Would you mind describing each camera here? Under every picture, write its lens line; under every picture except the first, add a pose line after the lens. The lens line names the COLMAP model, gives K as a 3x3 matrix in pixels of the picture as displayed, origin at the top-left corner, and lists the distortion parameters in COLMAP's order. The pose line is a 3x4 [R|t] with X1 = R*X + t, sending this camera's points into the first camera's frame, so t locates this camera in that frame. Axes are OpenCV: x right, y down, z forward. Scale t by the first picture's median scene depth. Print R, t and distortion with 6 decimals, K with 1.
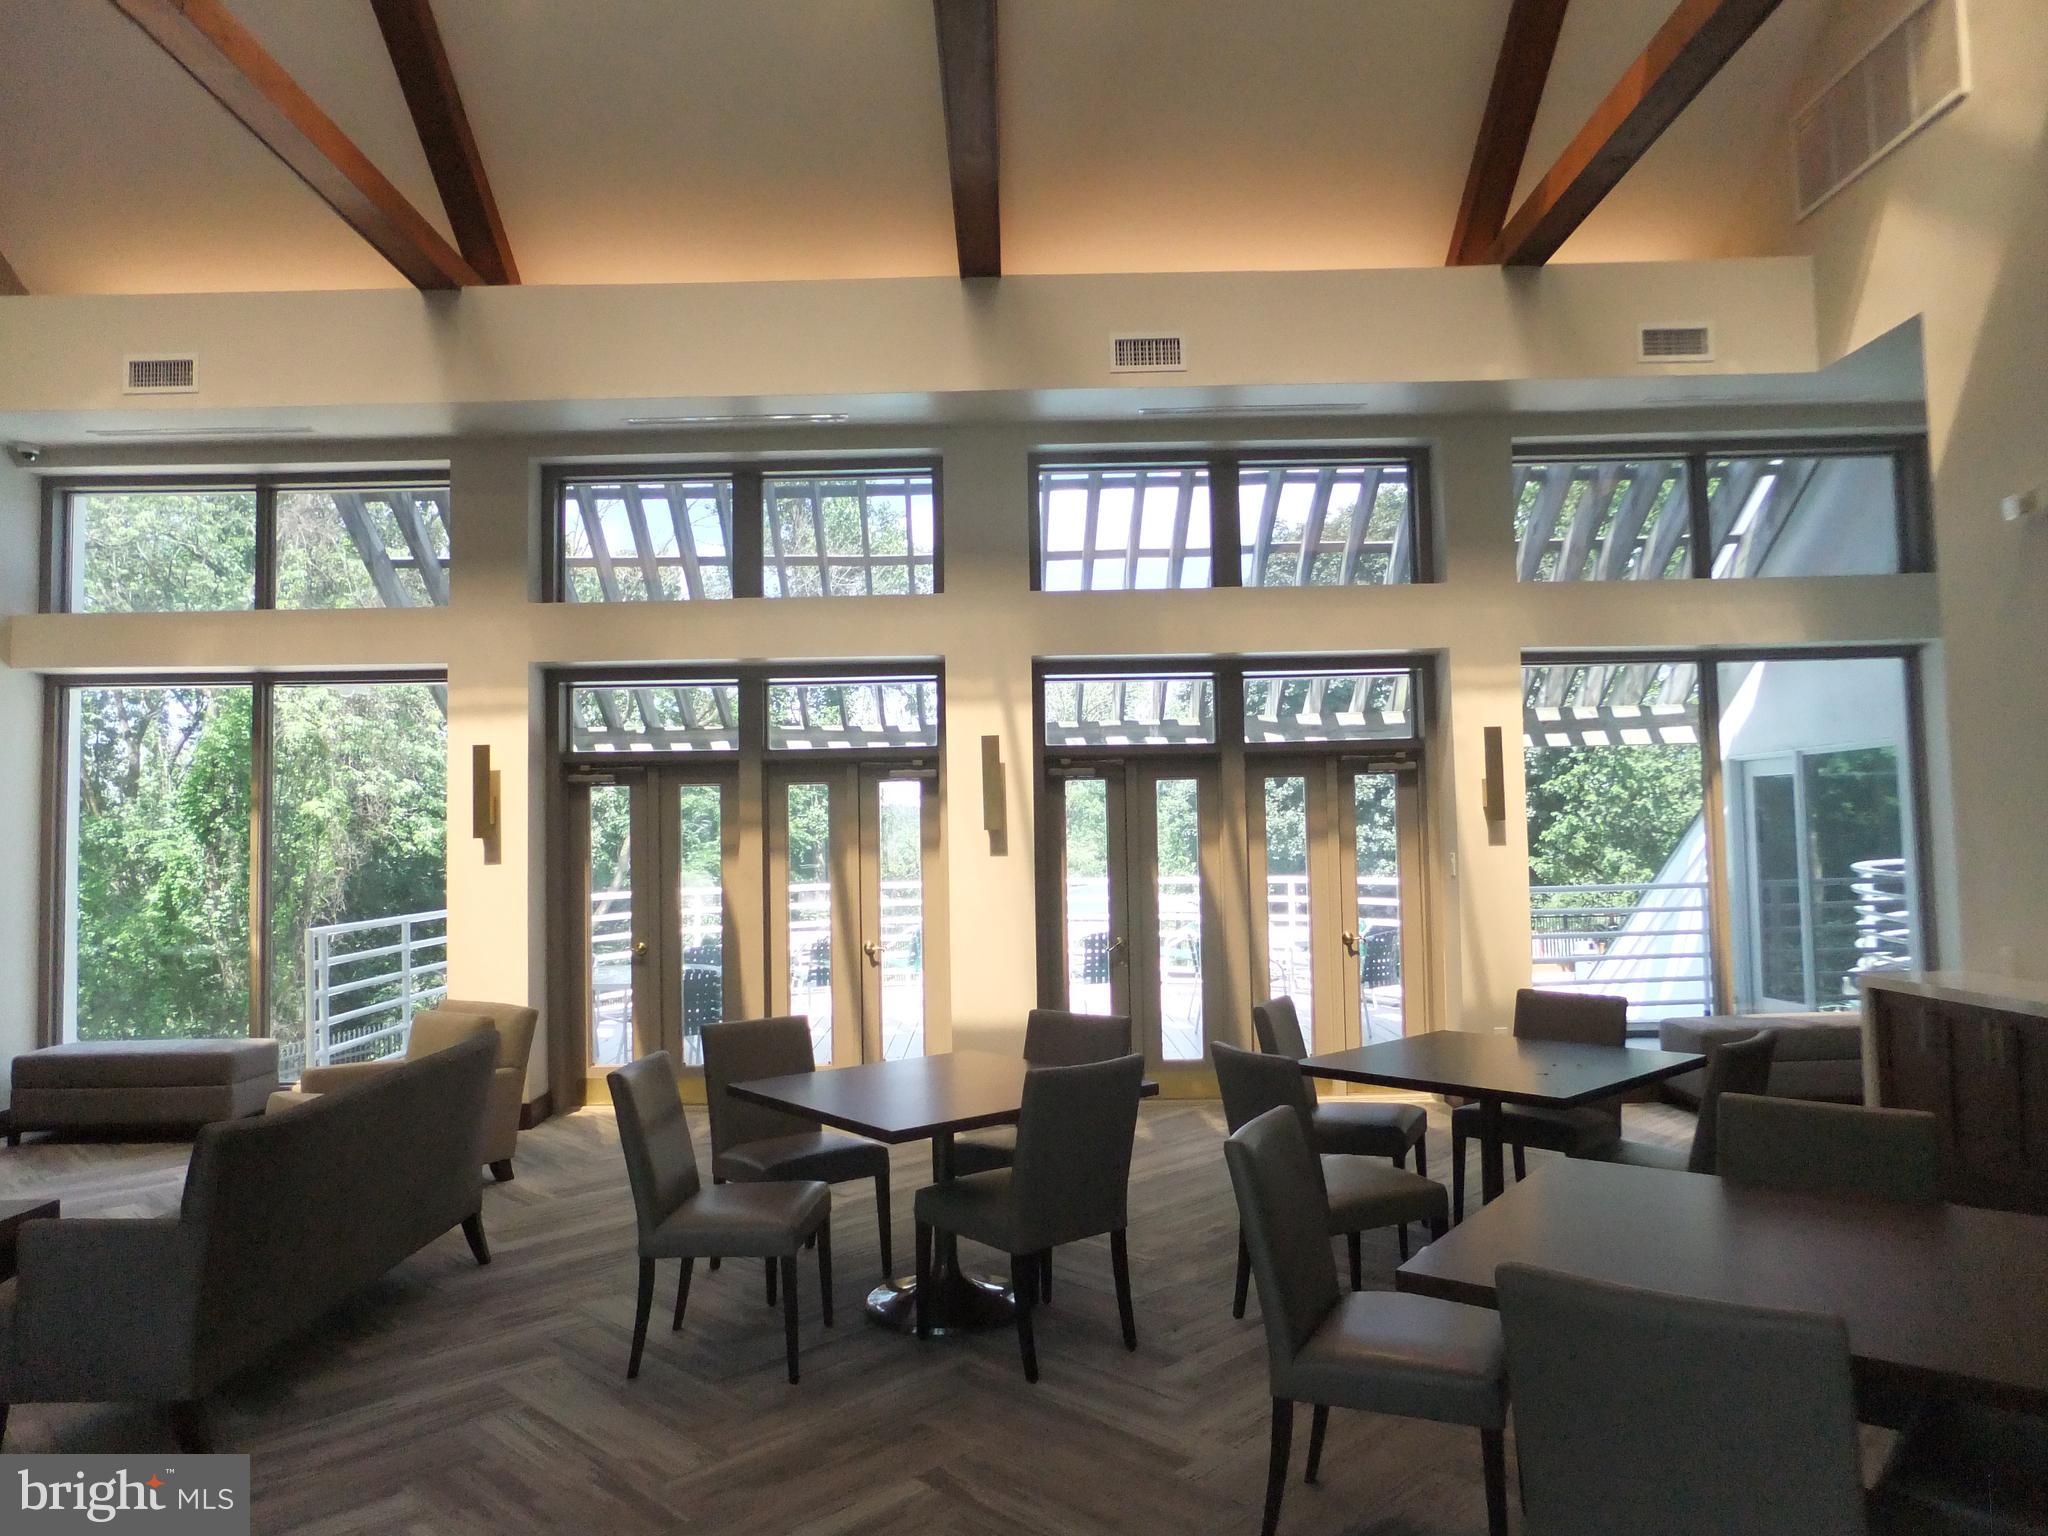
lens RADIAL K [[1389.3, 0, 1012.7], [0, 1389.3, 762.6], [0, 0, 1]] dist [-0.000244, 0.000977]
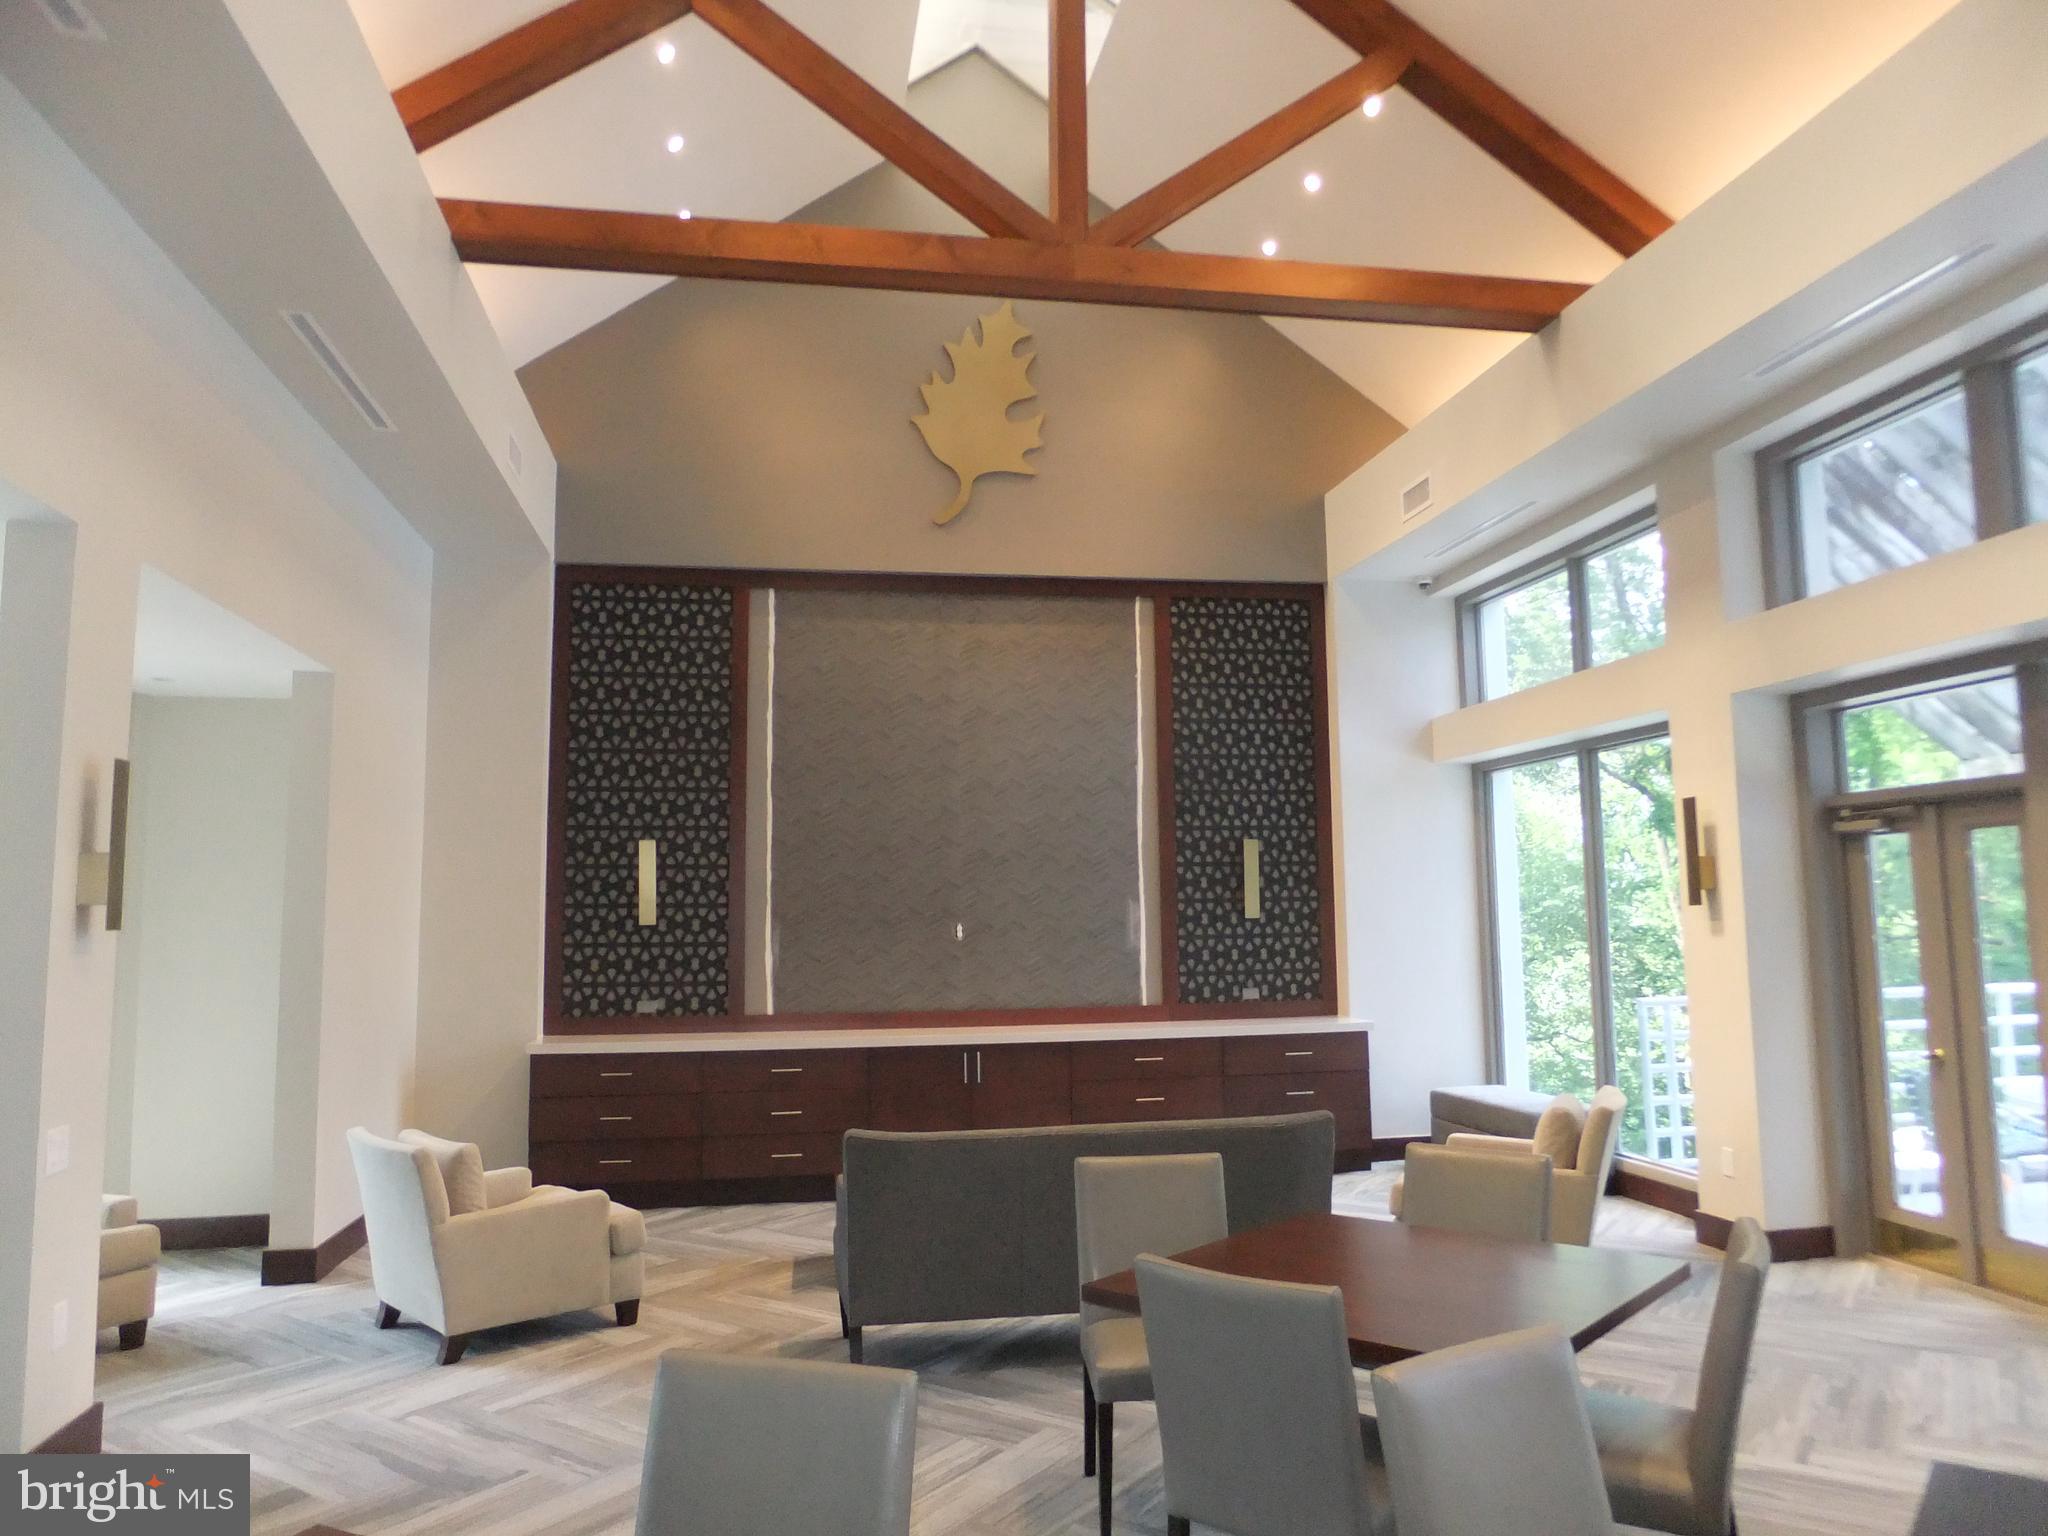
lens RADIAL K [[1389.3, 0, 1012.7], [0, 1389.3, 762.6], [0, 0, 1]] dist [-0.000244, 0.000977]
pose [[0.173997, -0.091851, -0.980453, 0.392288], [0.066007, 0.994489, -0.081452, 0.007920], [0.982532, -0.050544, 0.179101, 0.425464]]
